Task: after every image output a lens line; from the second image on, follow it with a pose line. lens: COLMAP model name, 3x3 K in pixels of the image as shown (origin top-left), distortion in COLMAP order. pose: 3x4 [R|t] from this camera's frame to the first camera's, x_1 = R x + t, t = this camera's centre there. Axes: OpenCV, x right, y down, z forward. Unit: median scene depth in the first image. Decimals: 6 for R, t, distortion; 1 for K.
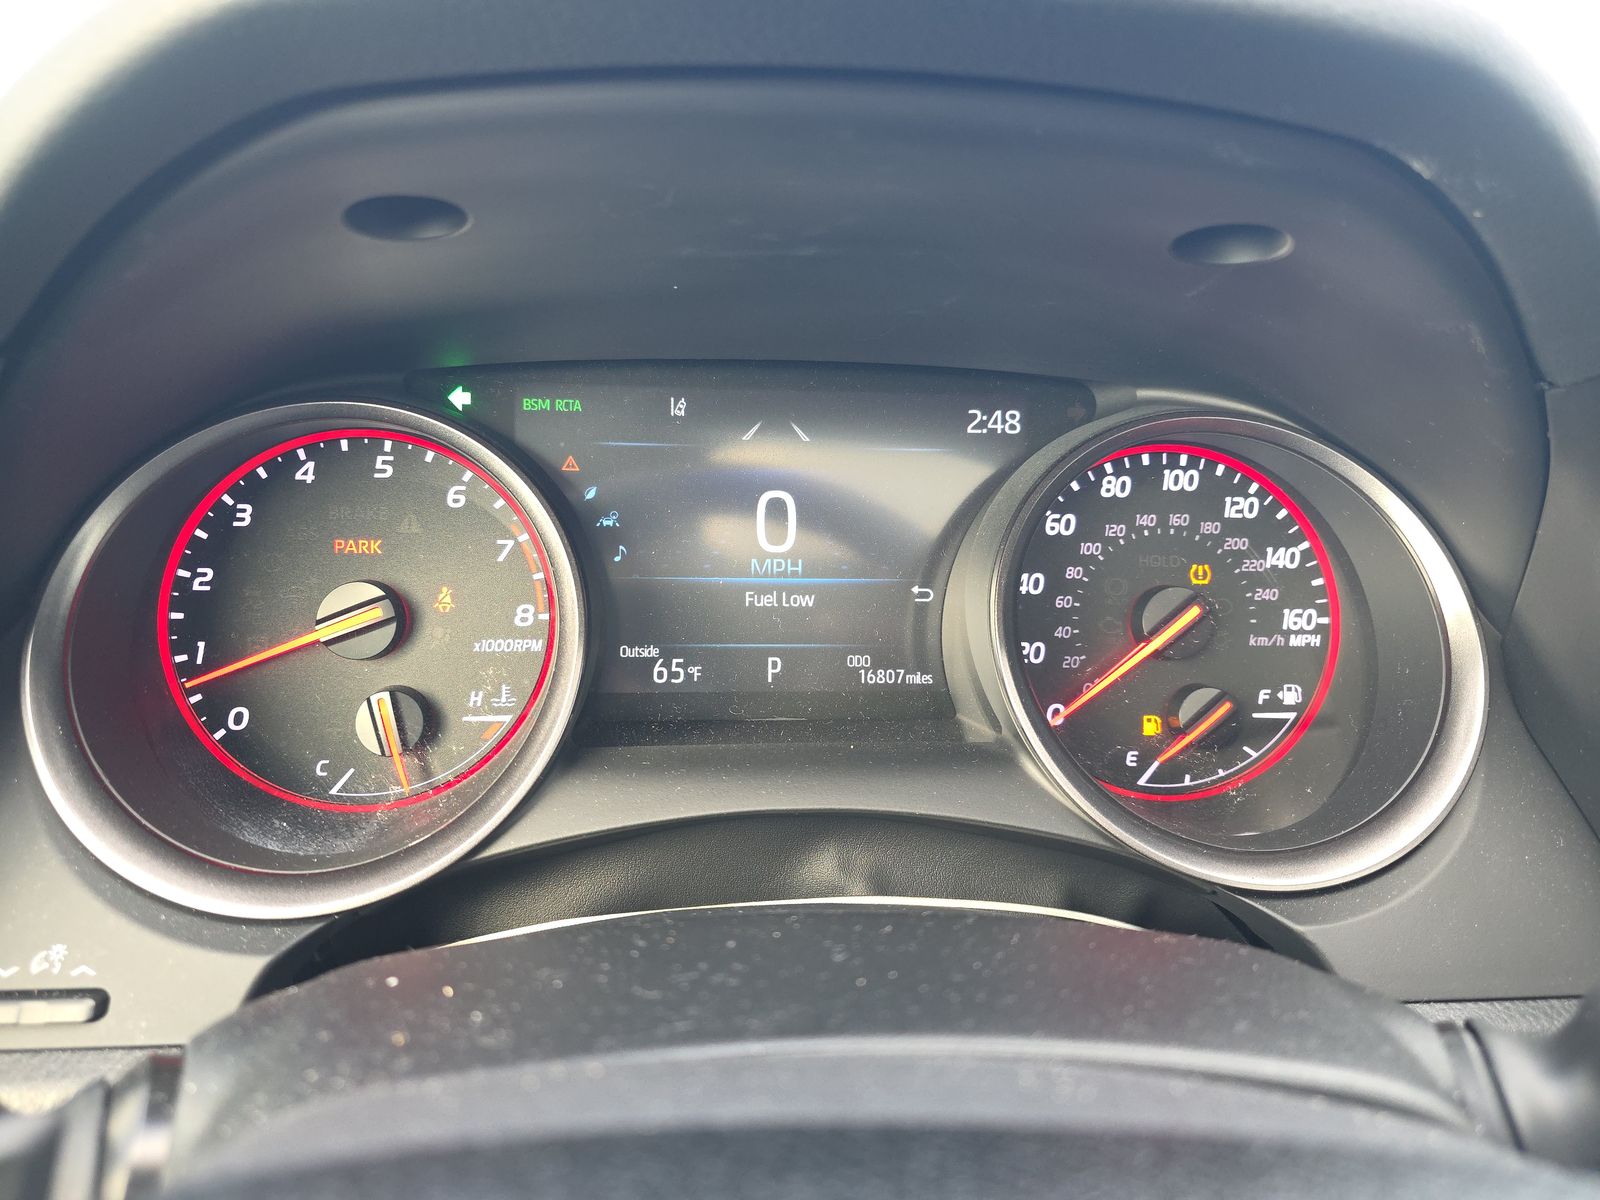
lens RADIAL K [[1075.7, 0, 791.2], [0, 1075.7, 598.9], [0, 0, 1]] dist [-0.013150, -0.003216]
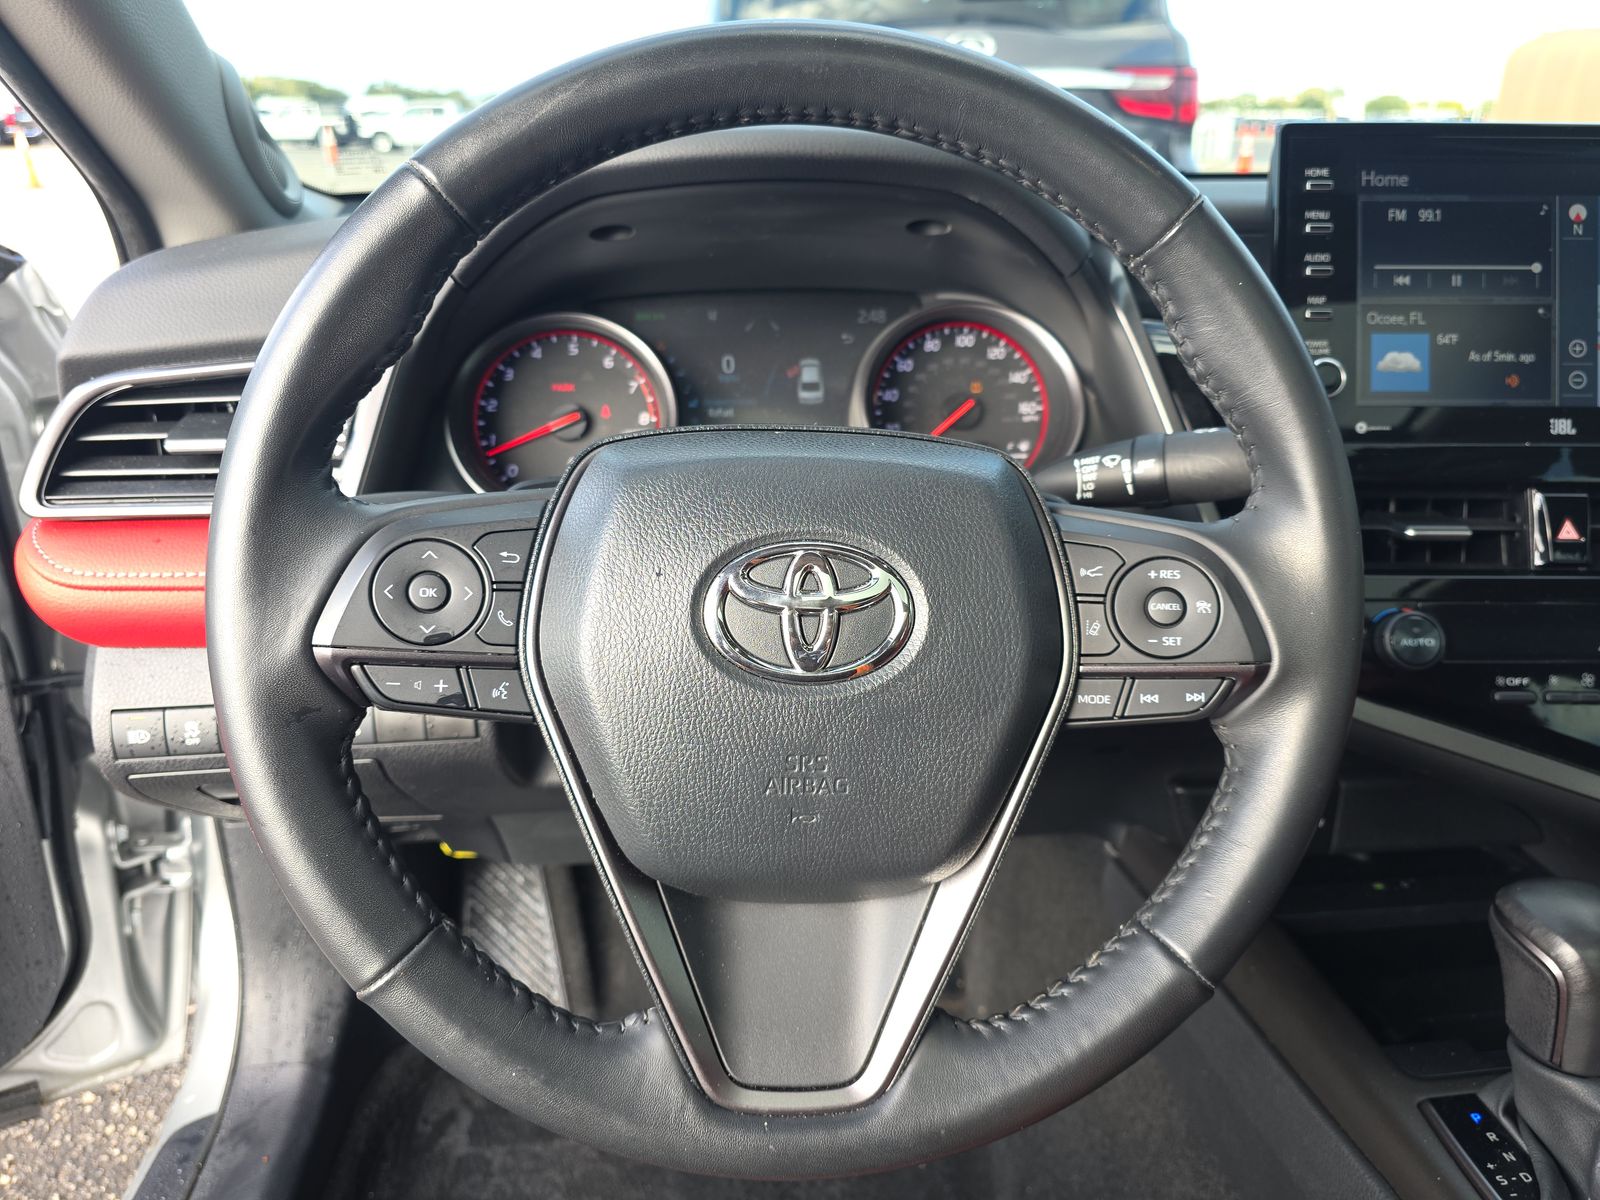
lens RADIAL K [[1075.7, 0, 809.4], [0, 1075.7, 600.2], [0, 0, 1]] dist [-0.013150, -0.003216]
pose [[0.998967, -0.039423, -0.022588, 0.100497], [0.040032, 0.998828, 0.027199, 0.312007], [0.021489, -0.028076, 0.999375, -1.040582]]
